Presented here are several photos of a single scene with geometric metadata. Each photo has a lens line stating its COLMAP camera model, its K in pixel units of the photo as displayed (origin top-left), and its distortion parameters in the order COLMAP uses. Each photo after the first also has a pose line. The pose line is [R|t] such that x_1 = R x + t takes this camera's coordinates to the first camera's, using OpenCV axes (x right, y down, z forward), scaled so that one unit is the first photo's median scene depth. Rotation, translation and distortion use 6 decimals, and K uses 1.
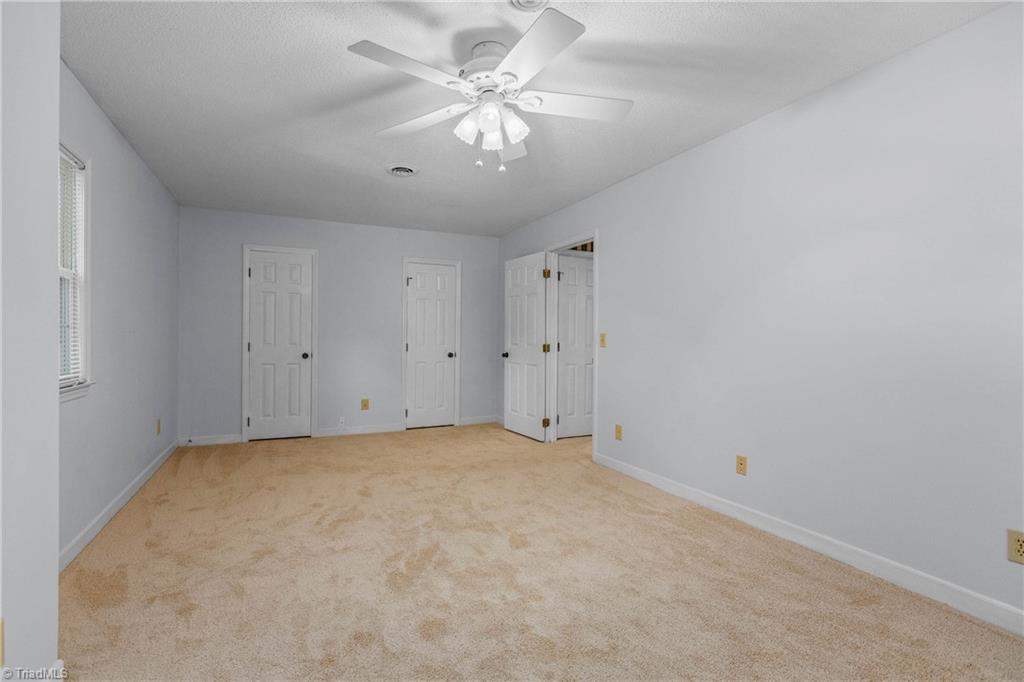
lens RADIAL K [[473.0, 0, 513.0], [0, 473.0, 336.6], [0, 0, 1]] dist [-0.004926, -0.000218]
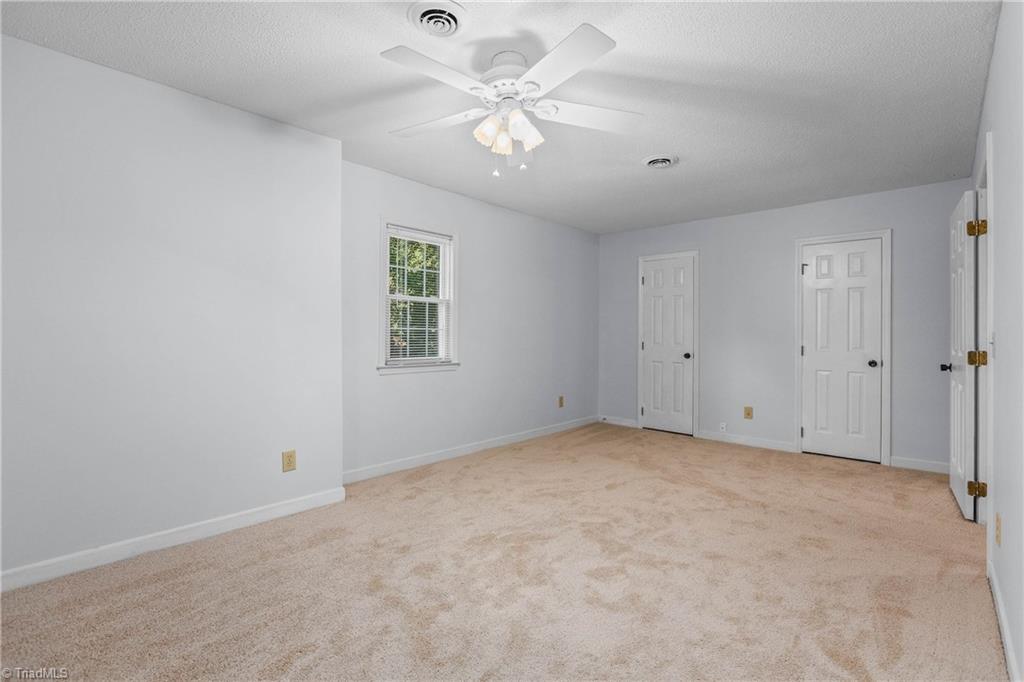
lens RADIAL K [[480.8, 0, 510.0], [0, 480.8, 329.0], [0, 0, 1]] dist [-0.003500, 0.000203]
pose [[0.372086, -0.012843, -0.928110, 0.645652], [-0.005105, 0.999861, -0.015882, 0.002720], [0.928184, 0.010647, 0.371968, 0.427602]]
